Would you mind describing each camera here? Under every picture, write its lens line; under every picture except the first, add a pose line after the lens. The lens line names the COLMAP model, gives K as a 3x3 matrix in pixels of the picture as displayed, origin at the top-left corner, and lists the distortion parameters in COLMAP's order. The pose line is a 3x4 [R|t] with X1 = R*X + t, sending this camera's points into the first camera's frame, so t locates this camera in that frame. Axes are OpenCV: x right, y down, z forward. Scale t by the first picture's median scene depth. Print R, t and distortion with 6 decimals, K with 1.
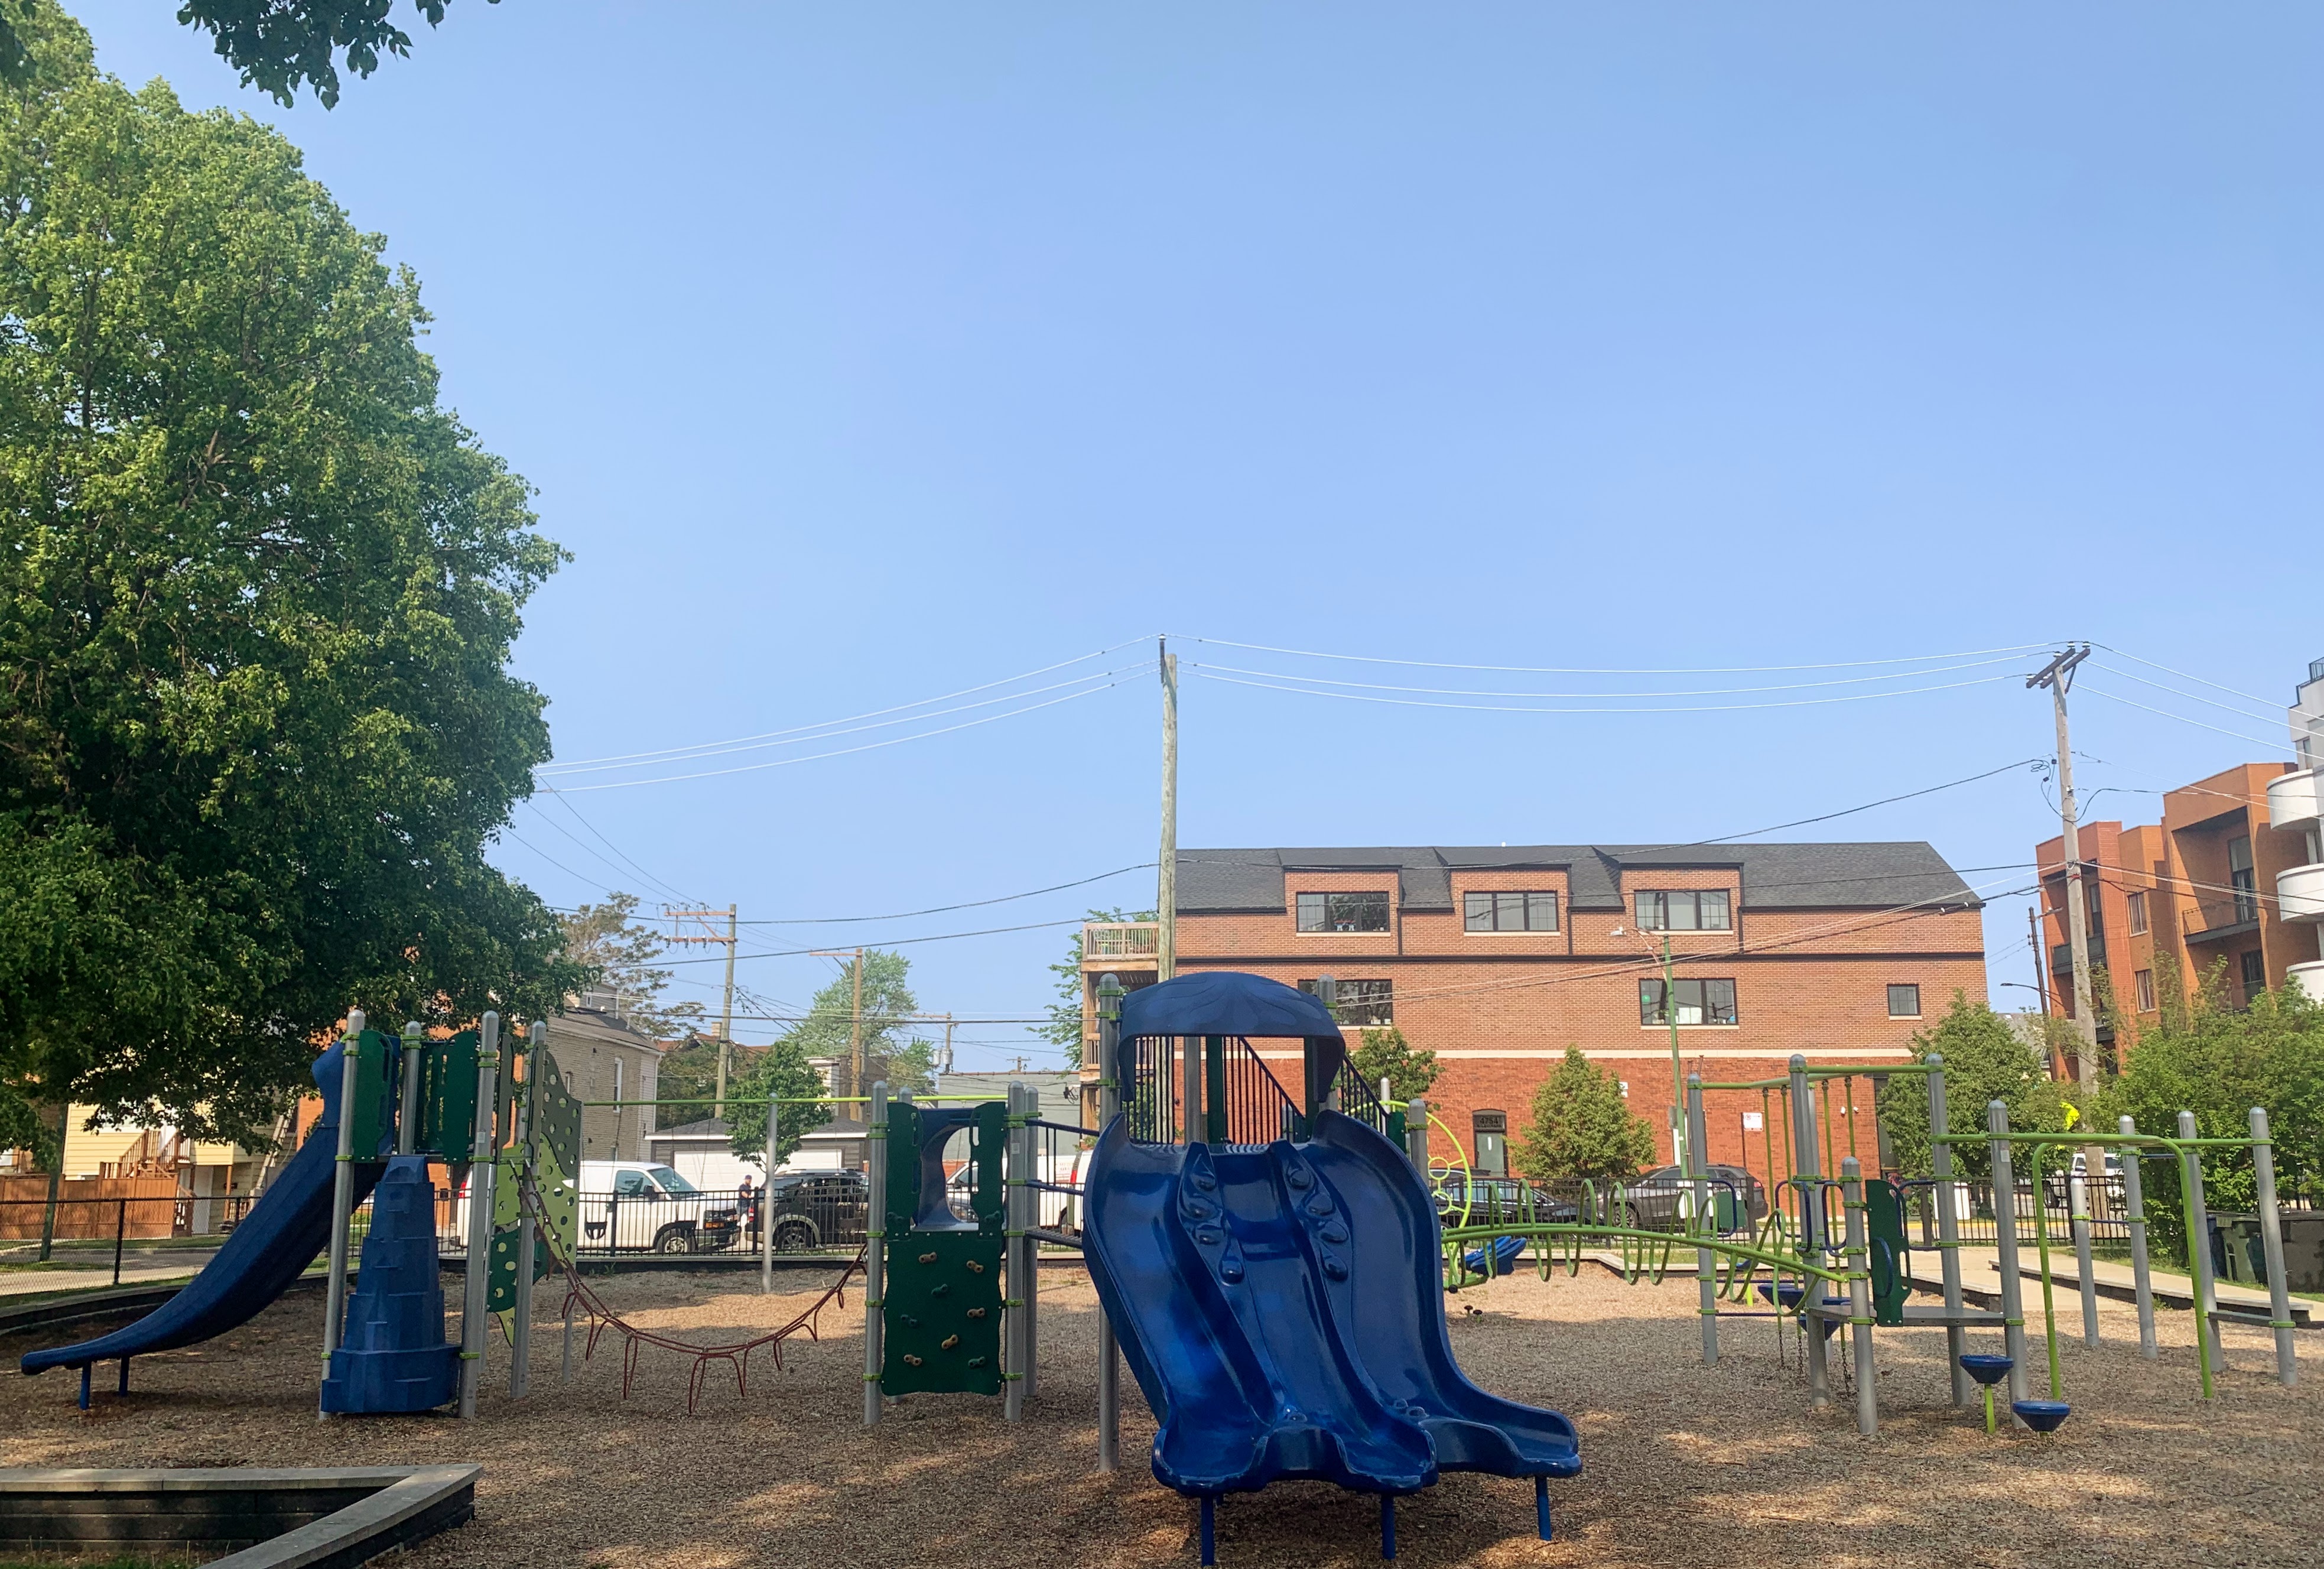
lens RADIAL K [[1817.3, 0, 1095.0], [0, 1817.3, 859.6], [0, 0, 1]] dist [0.016265, 0.000392]
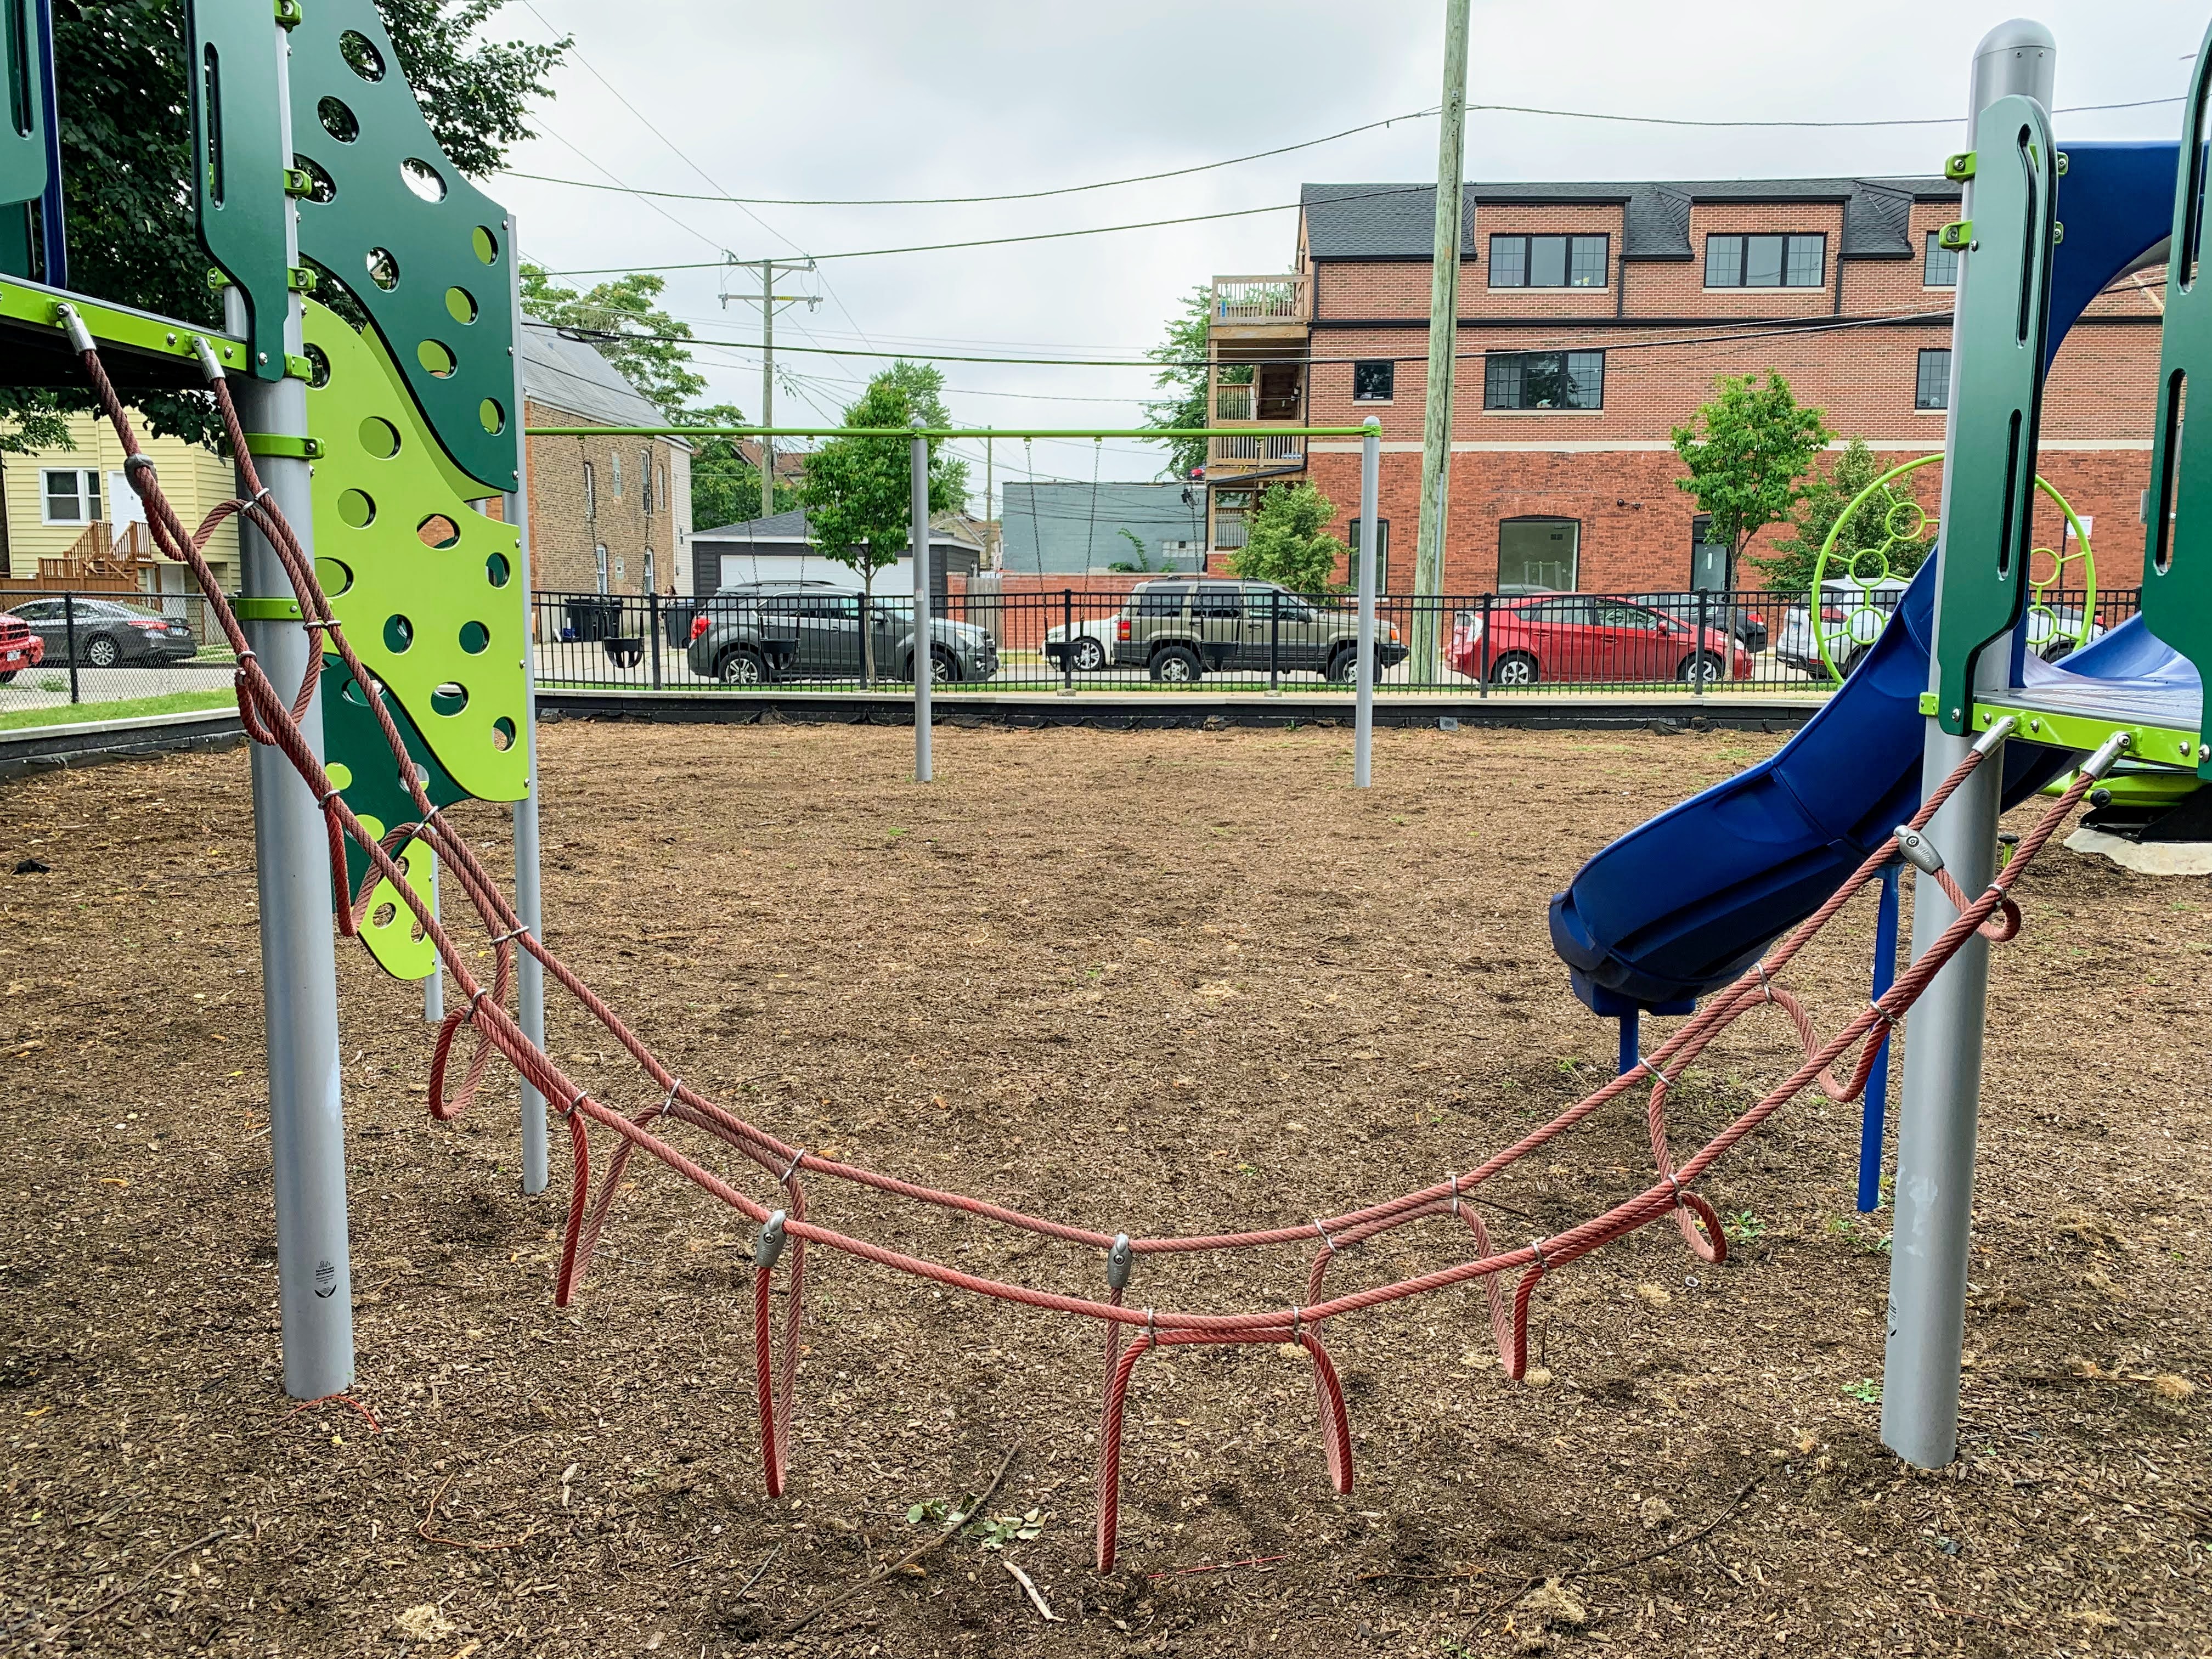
lens RADIAL K [[1680.1, 0, 1122.1], [0, 1680.1, 824.0], [0, 0, 1]] dist [0.073205, -0.095020]
pose [[0.999767, 0.005610, 0.020839, -0.063271], [-0.011575, 0.954380, 0.298370, 0.045503], [-0.018214, -0.298541, 0.954223, 0.234369]]
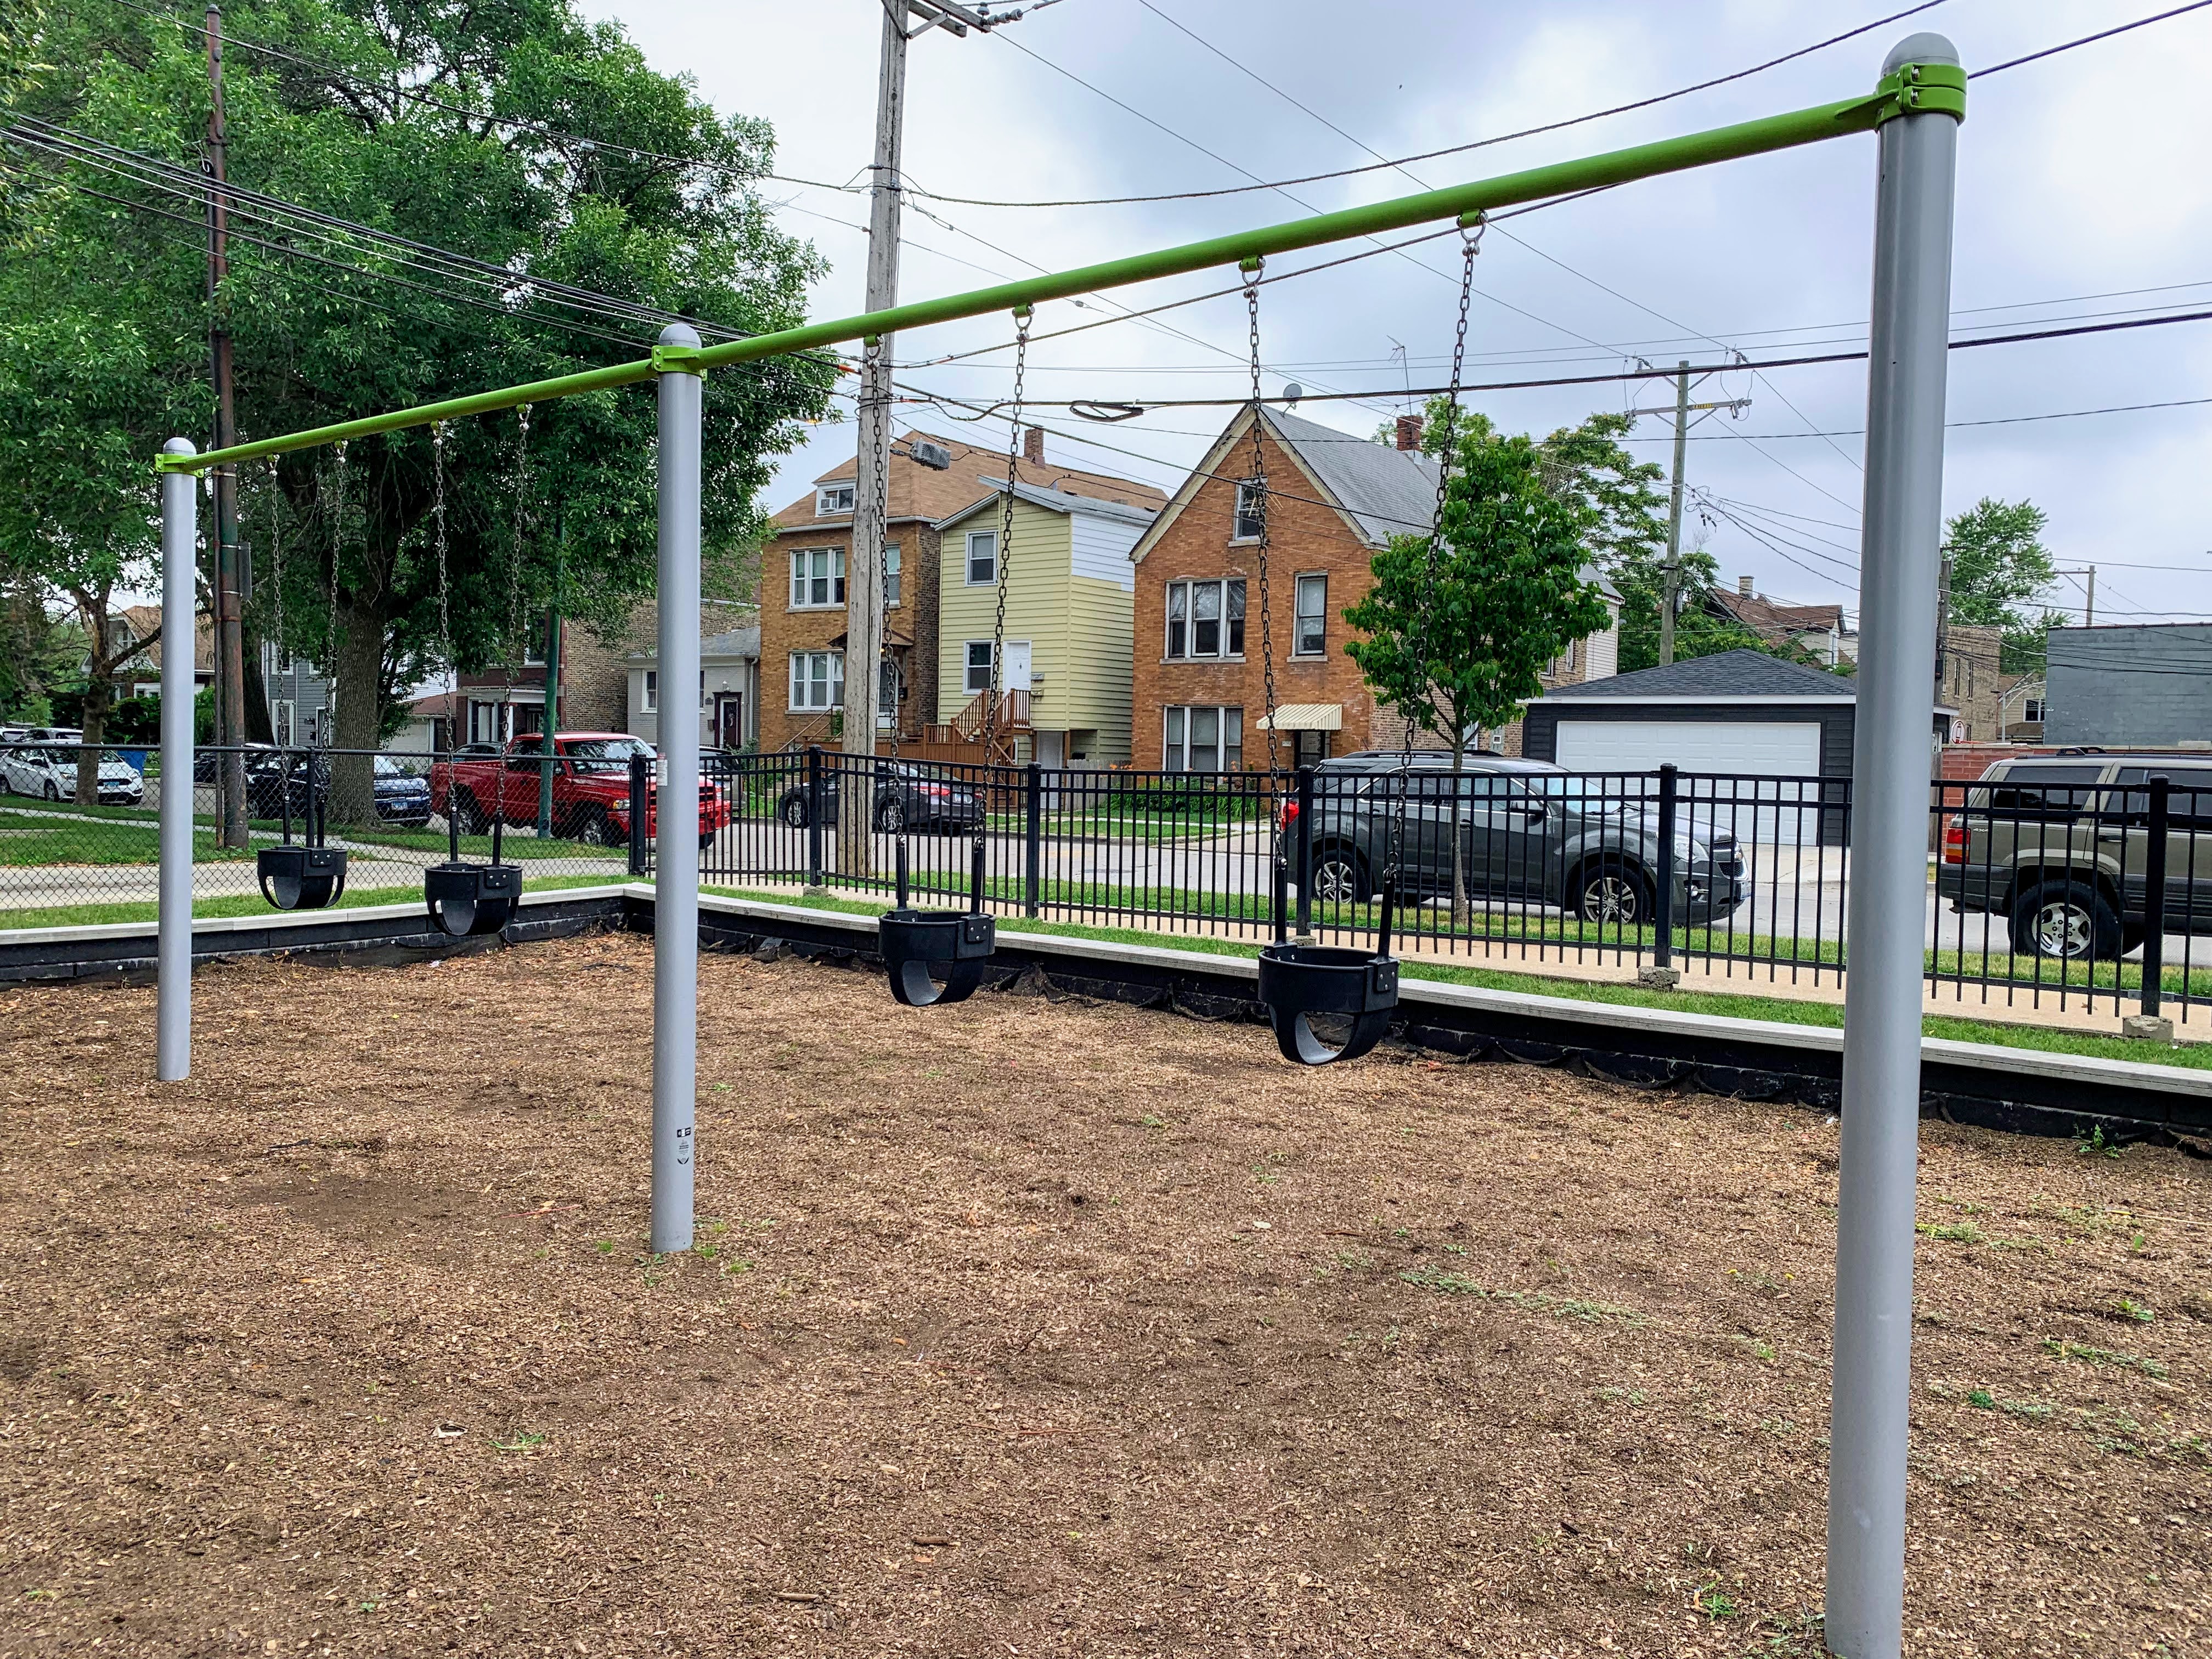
lens RADIAL K [[1696.5, 0, 1103.1], [0, 1696.5, 798.9], [0, 0, 1]] dist [0.017455, -0.004788]
pose [[0.816082, 0.037232, -0.576736, -0.023713], [0.071787, 0.983664, 0.165082, 0.068087], [0.573460, -0.176123, 0.800077, 0.374258]]
